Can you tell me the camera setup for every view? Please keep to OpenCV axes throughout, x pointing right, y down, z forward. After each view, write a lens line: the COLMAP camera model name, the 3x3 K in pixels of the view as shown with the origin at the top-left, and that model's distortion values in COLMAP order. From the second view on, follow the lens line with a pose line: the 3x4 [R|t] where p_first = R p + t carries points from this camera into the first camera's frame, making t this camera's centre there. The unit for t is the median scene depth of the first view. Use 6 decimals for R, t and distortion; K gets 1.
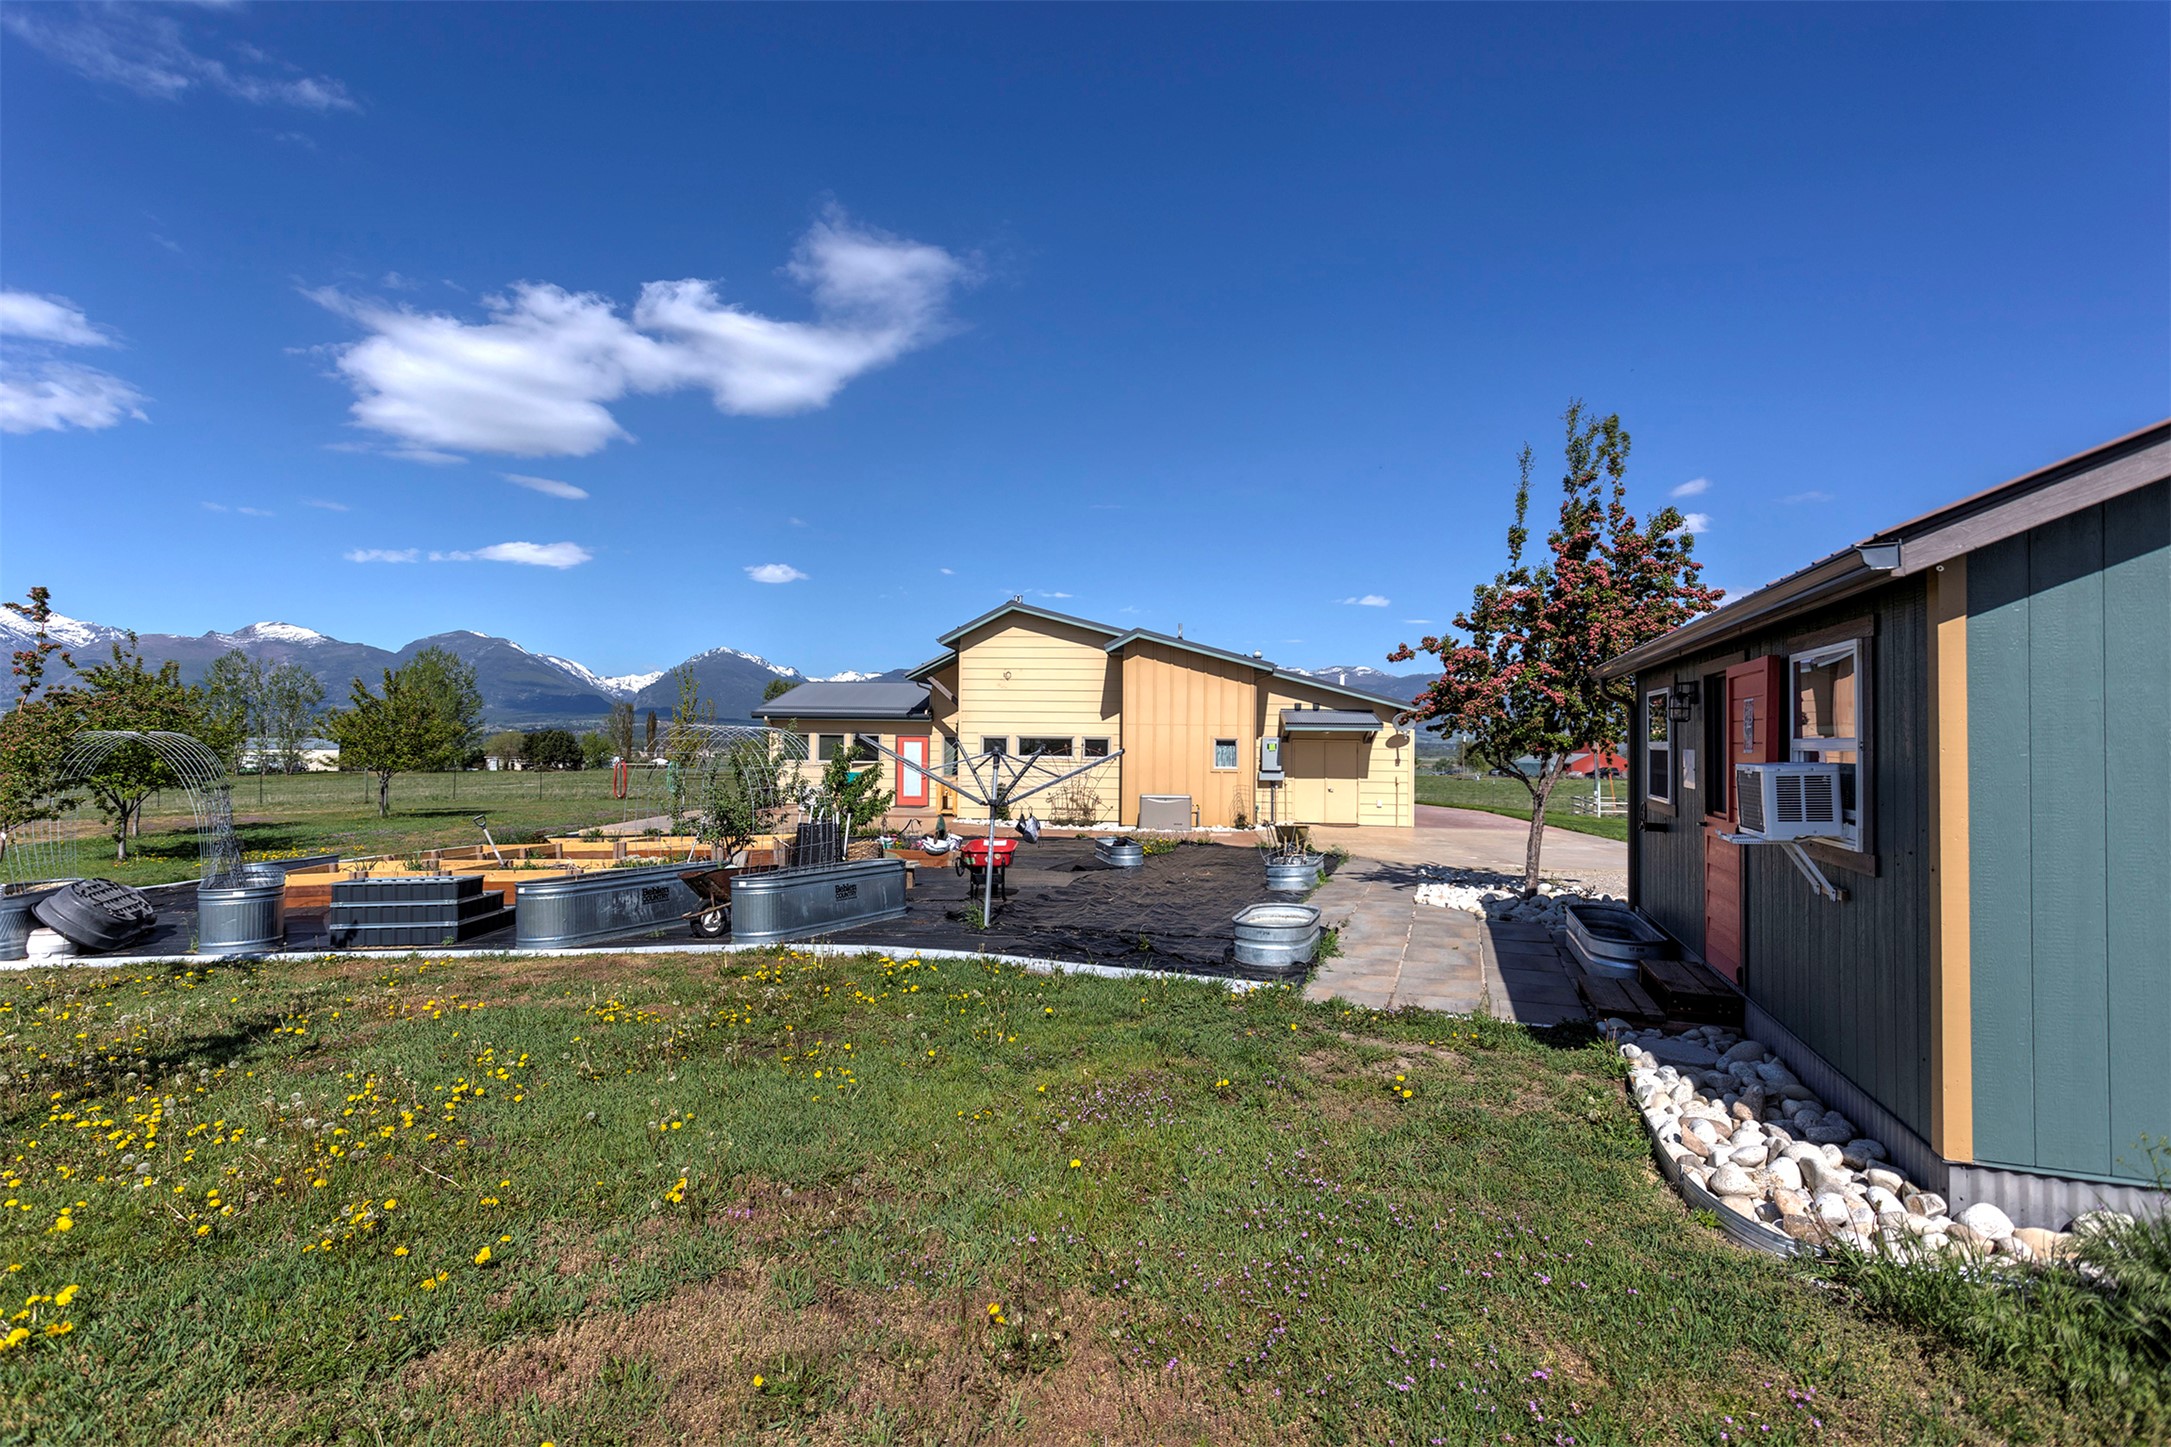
lens RADIAL K [[1032.1, 0, 1085.5], [0, 1032.1, 723.5], [0, 0, 1]] dist [-0.000302, -0.000075]
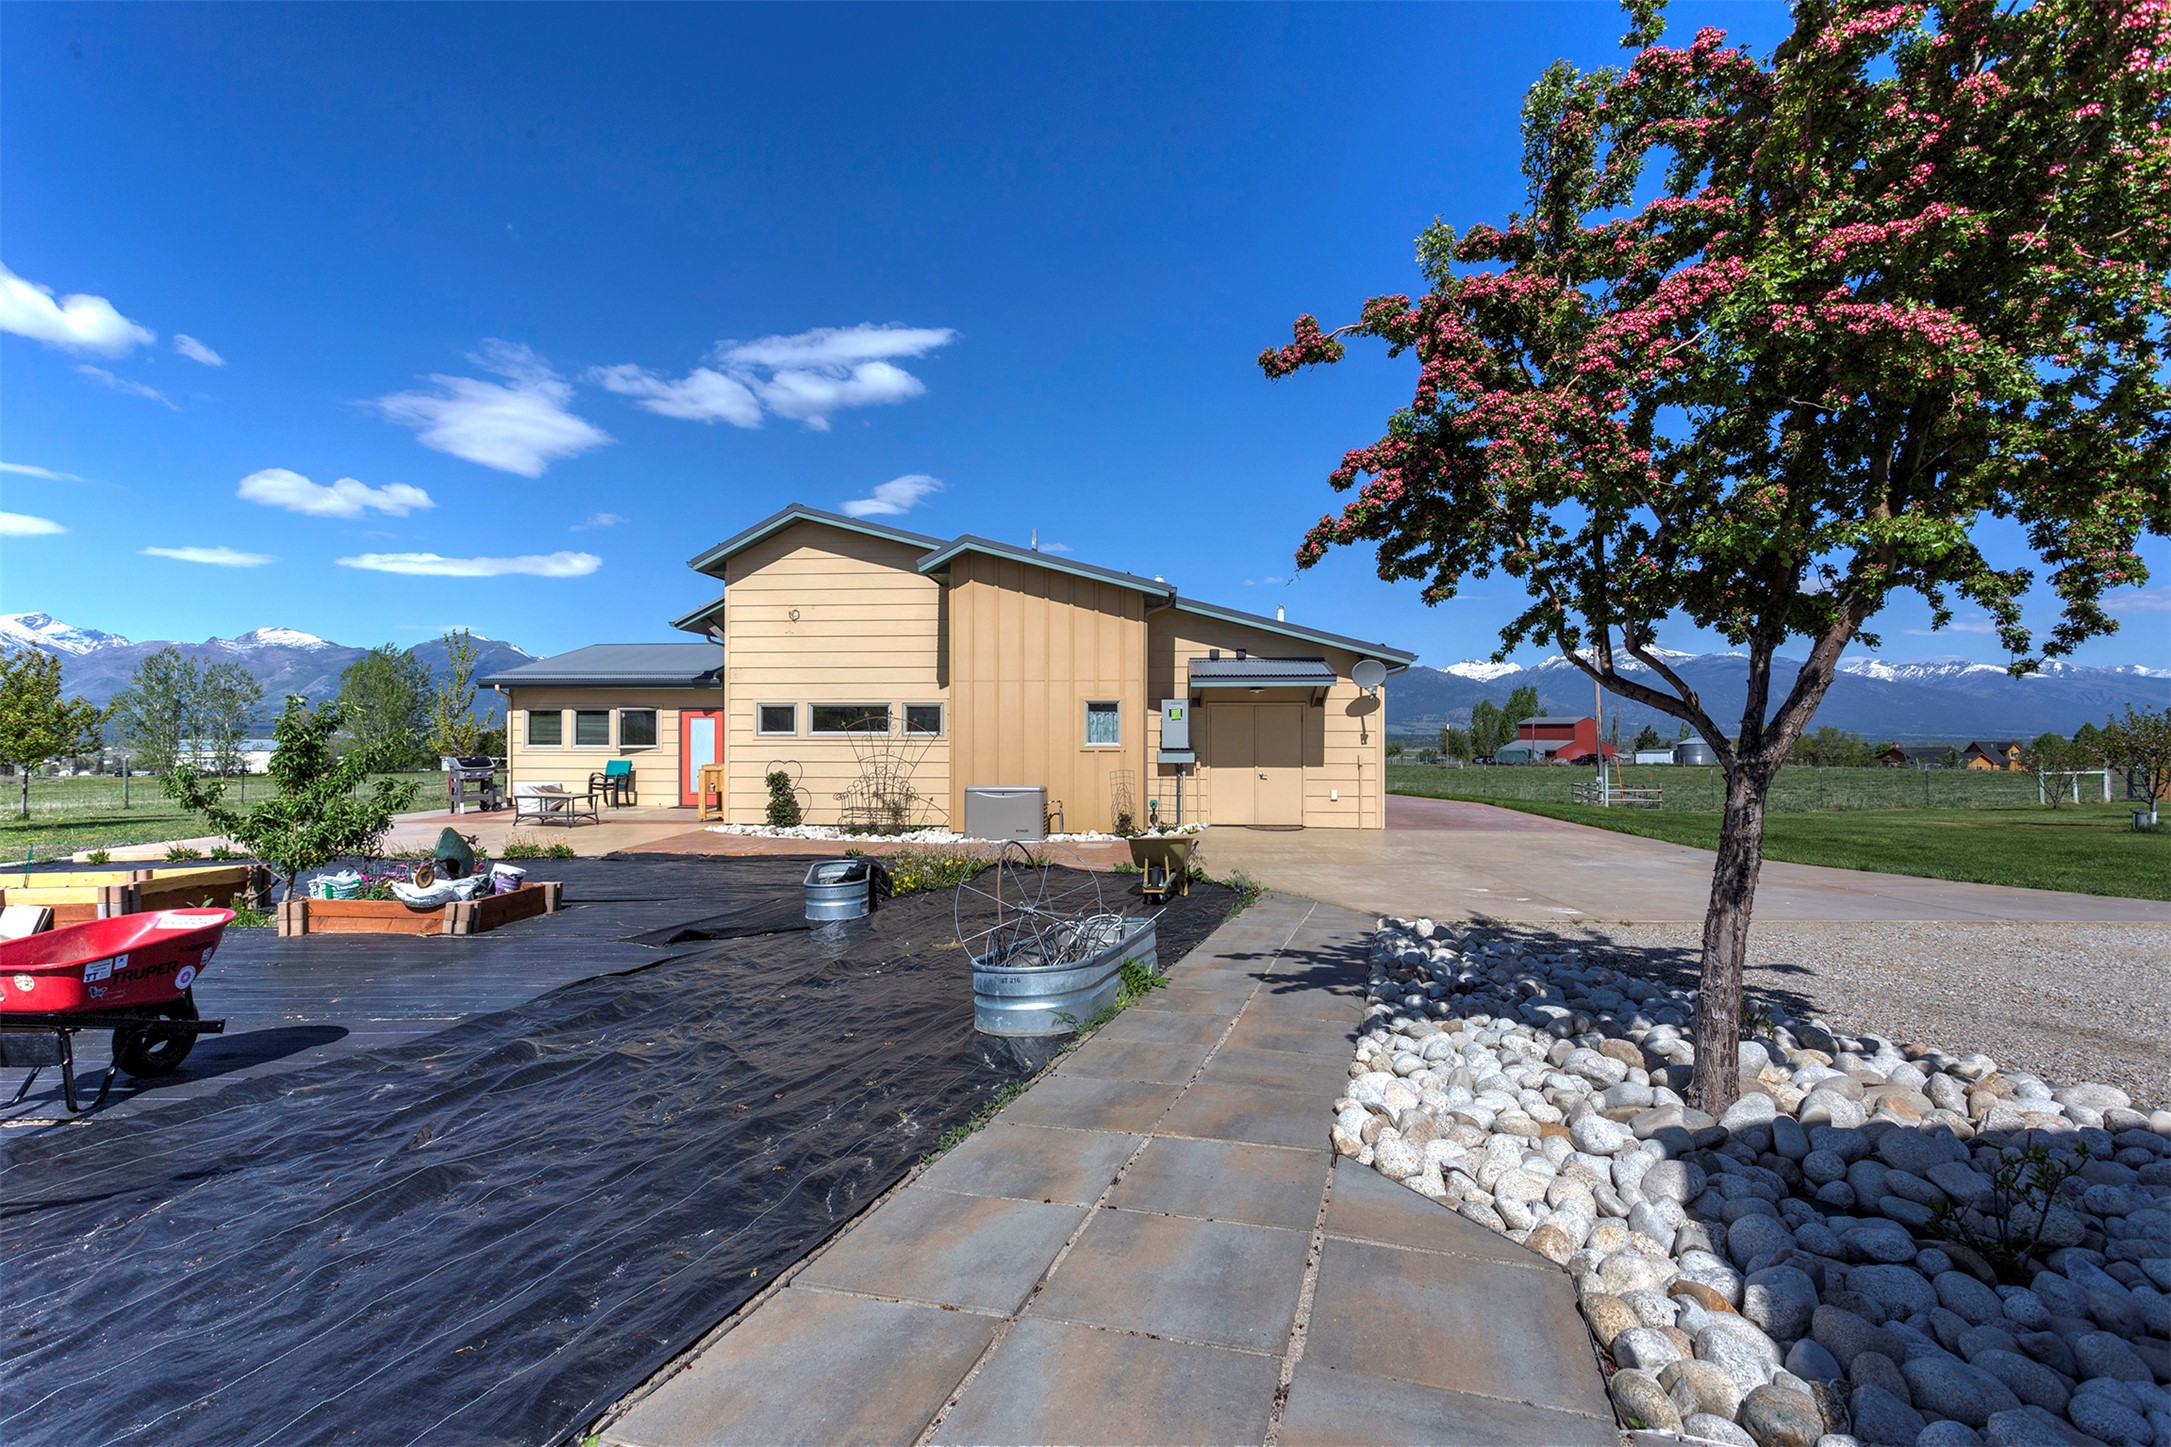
lens RADIAL K [[1032.1, 0, 1085.5], [0, 1032.1, 723.5], [0, 0, 1]] dist [-0.000302, -0.000075]
pose [[0.999831, -0.010974, 0.014727, 0.116705], [0.010884, 0.999922, 0.006173, 0.025433], [-0.014794, -0.006011, 0.999872, 0.338533]]
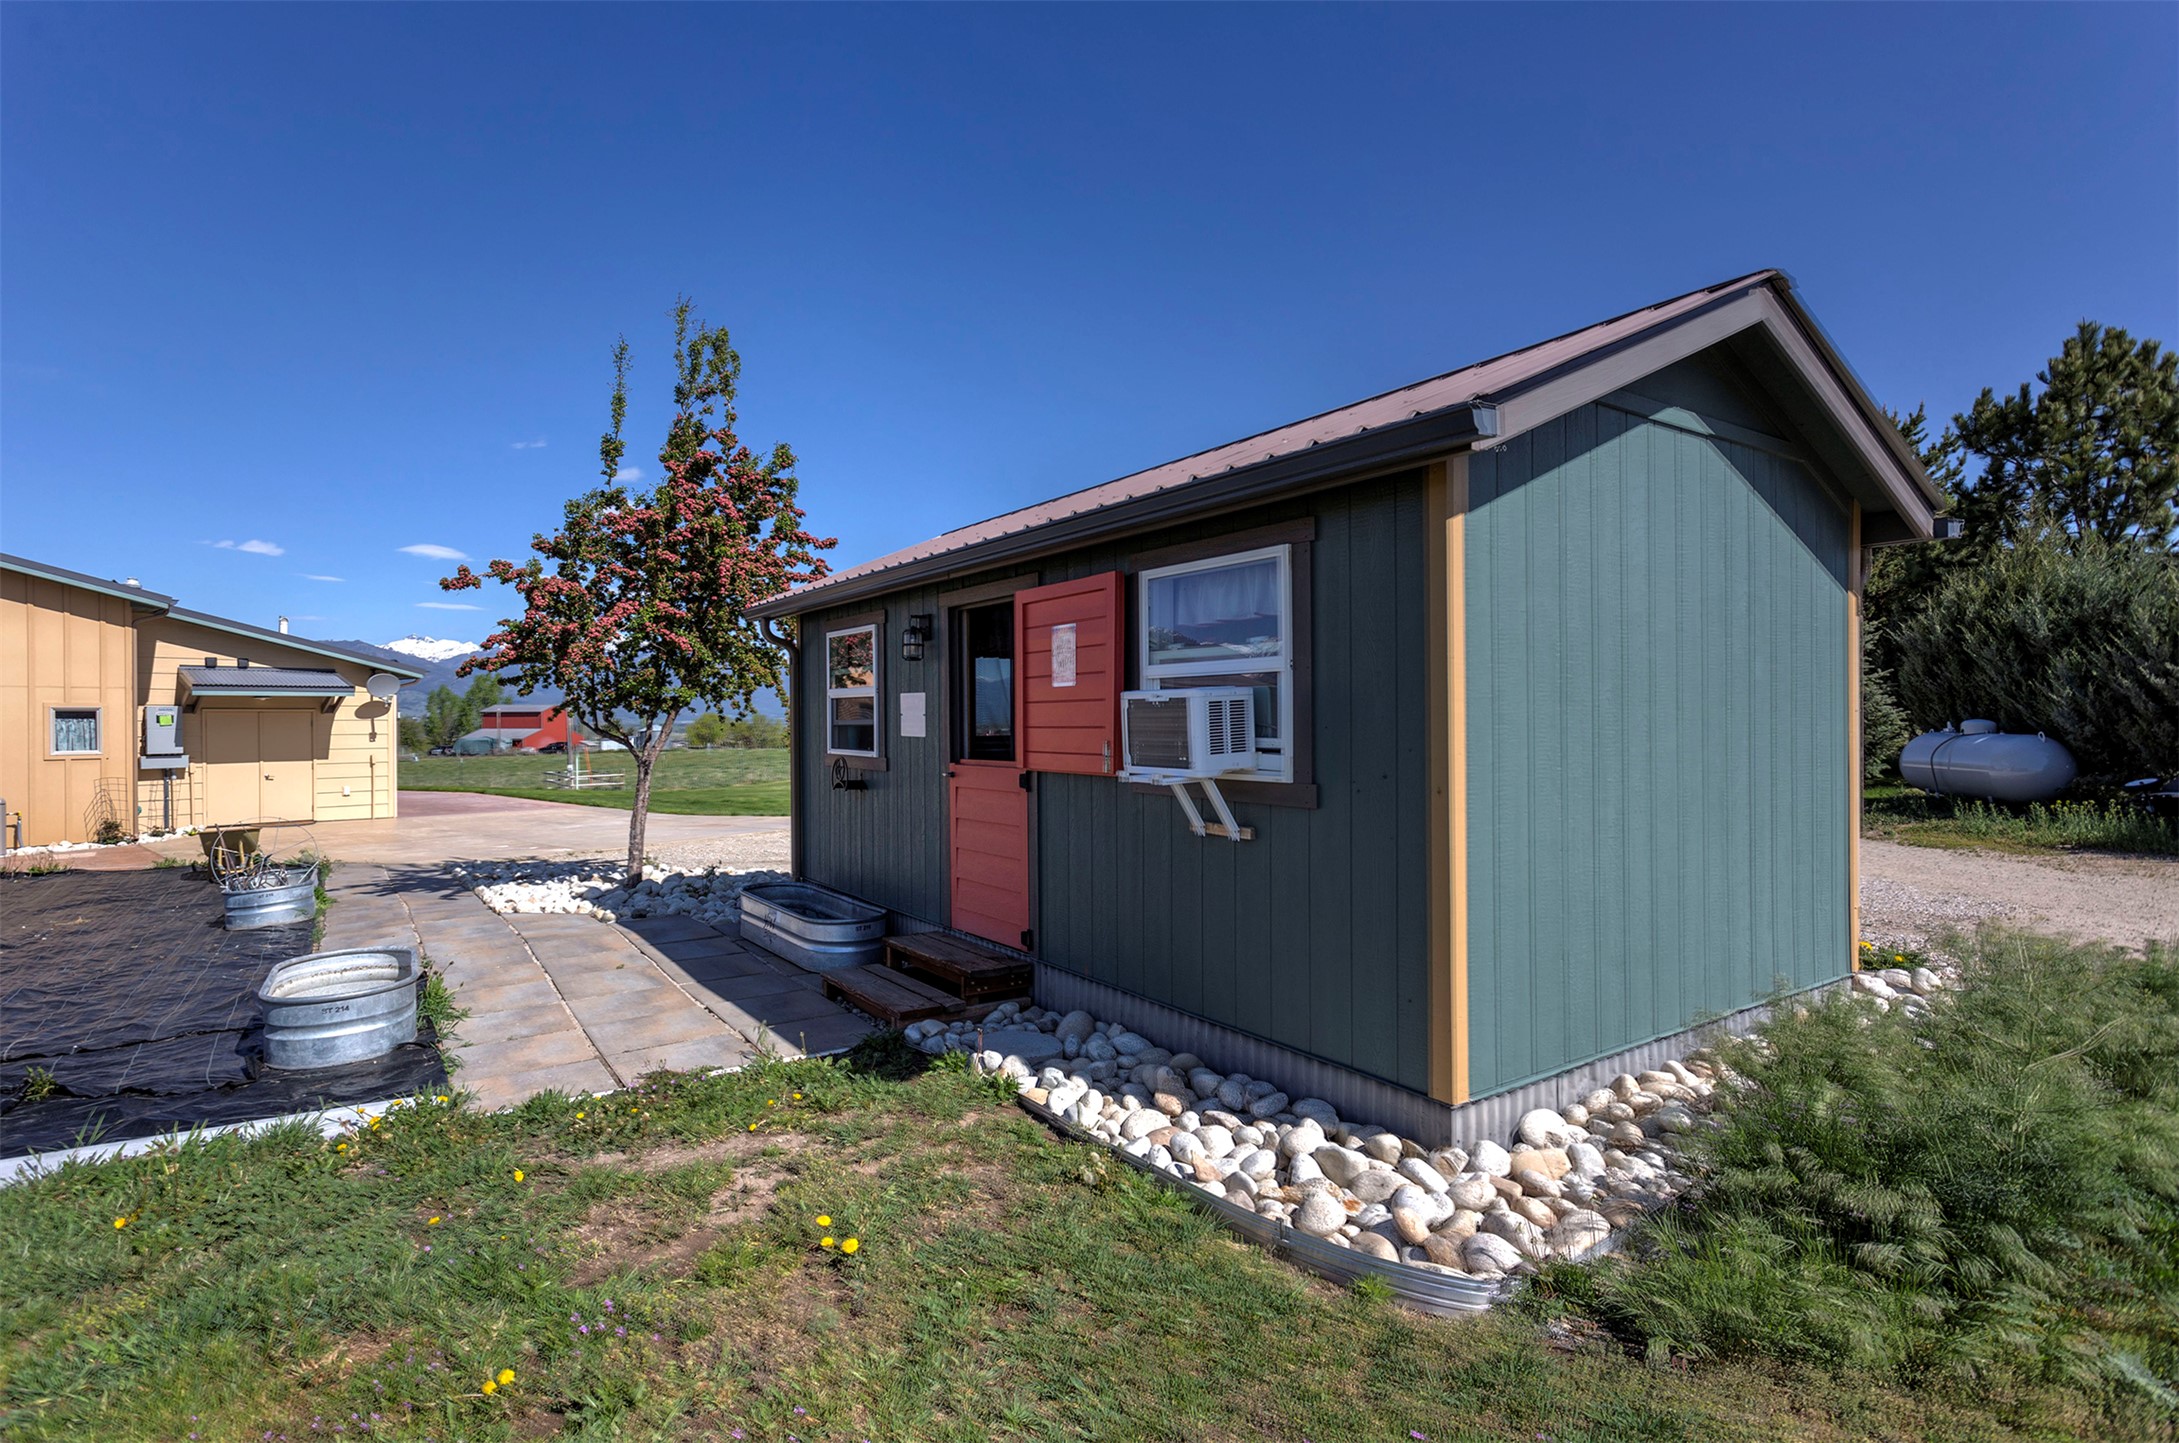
lens RADIAL K [[1054.2, 0, 1066.7], [0, 1054.2, 718.5], [0, 0, 1]] dist [0.002953, 0.000623]
pose [[0.605636, -0.014905, 0.795602, -0.016483], [-0.000422, 0.999818, 0.019053, 0.008638], [-0.795741, -0.011875, 0.605520, 0.101079]]
